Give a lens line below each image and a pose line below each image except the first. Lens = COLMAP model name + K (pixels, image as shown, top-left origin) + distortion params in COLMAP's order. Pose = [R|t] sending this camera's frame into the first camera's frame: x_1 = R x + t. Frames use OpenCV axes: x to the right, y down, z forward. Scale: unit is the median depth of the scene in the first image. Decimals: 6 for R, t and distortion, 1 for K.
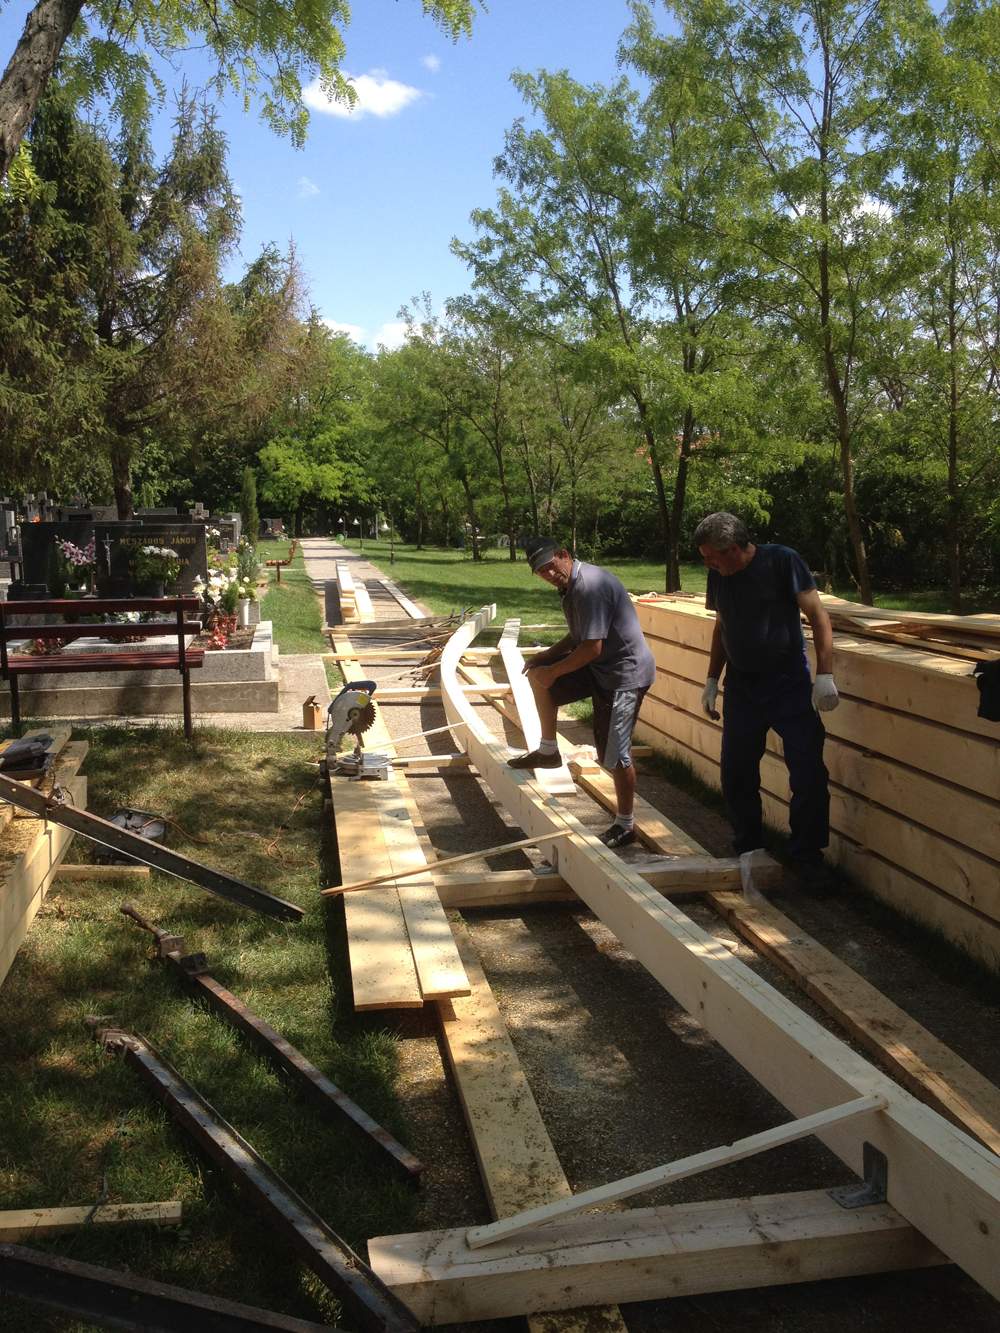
lens RADIAL K [[1221.8, 0, 501.7], [0, 1221.8, 669.7], [0, 0, 1]] dist [0.180105, -0.403734]
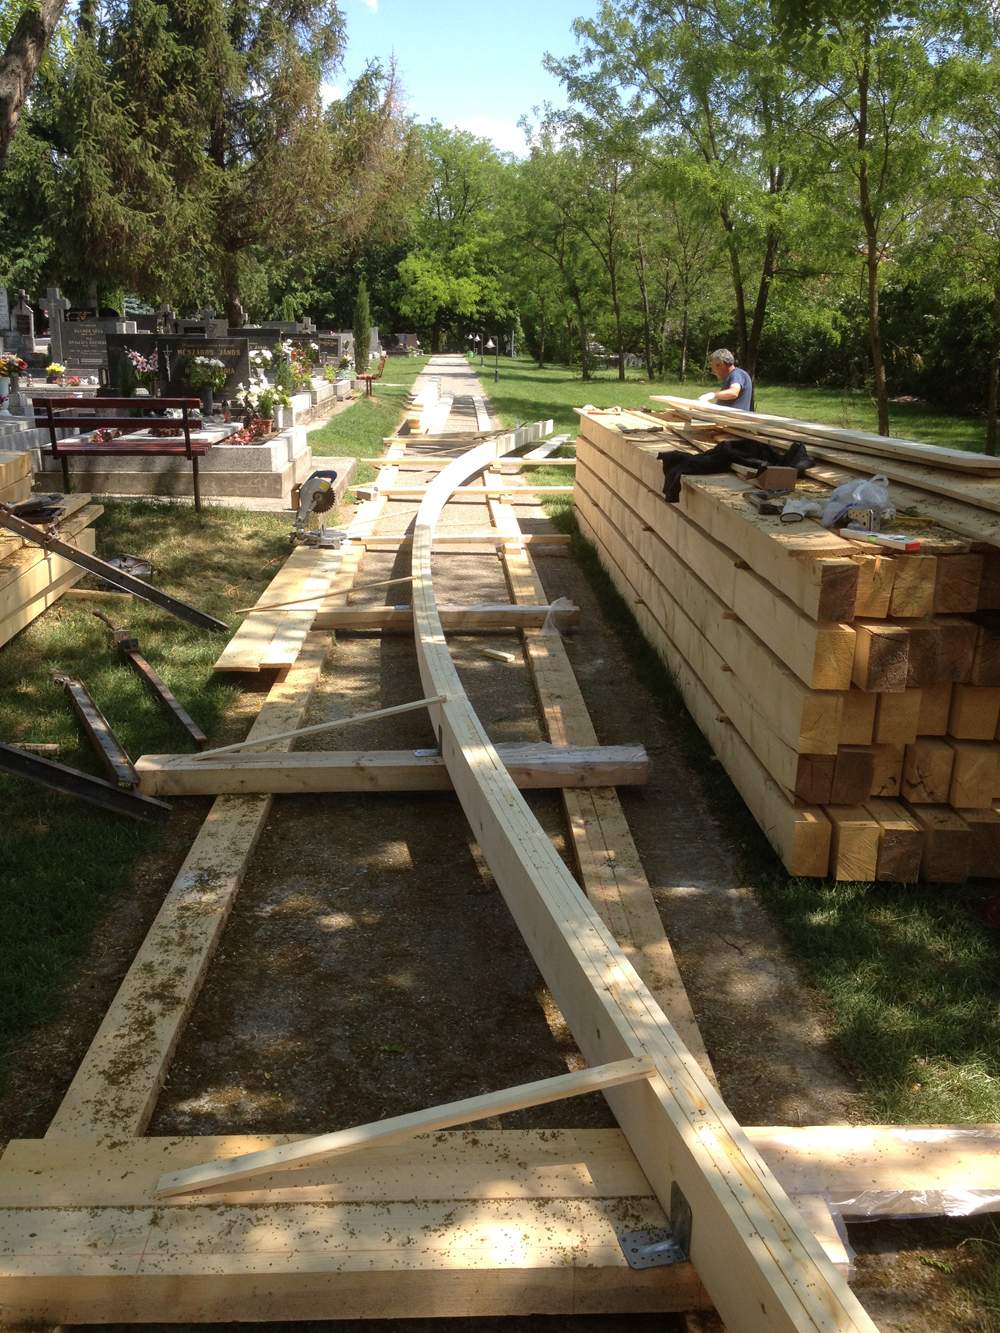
lens RADIAL K [[1243.0, 0, 500.0], [0, 1243.0, 660.1], [0, 0, 1]] dist [0.114238, -0.242004]
pose [[0.991477, 0.047946, -0.121141, 0.077274], [-0.031700, 0.990657, 0.132639, 0.009022], [0.126369, -0.127668, 0.983734, -0.085572]]
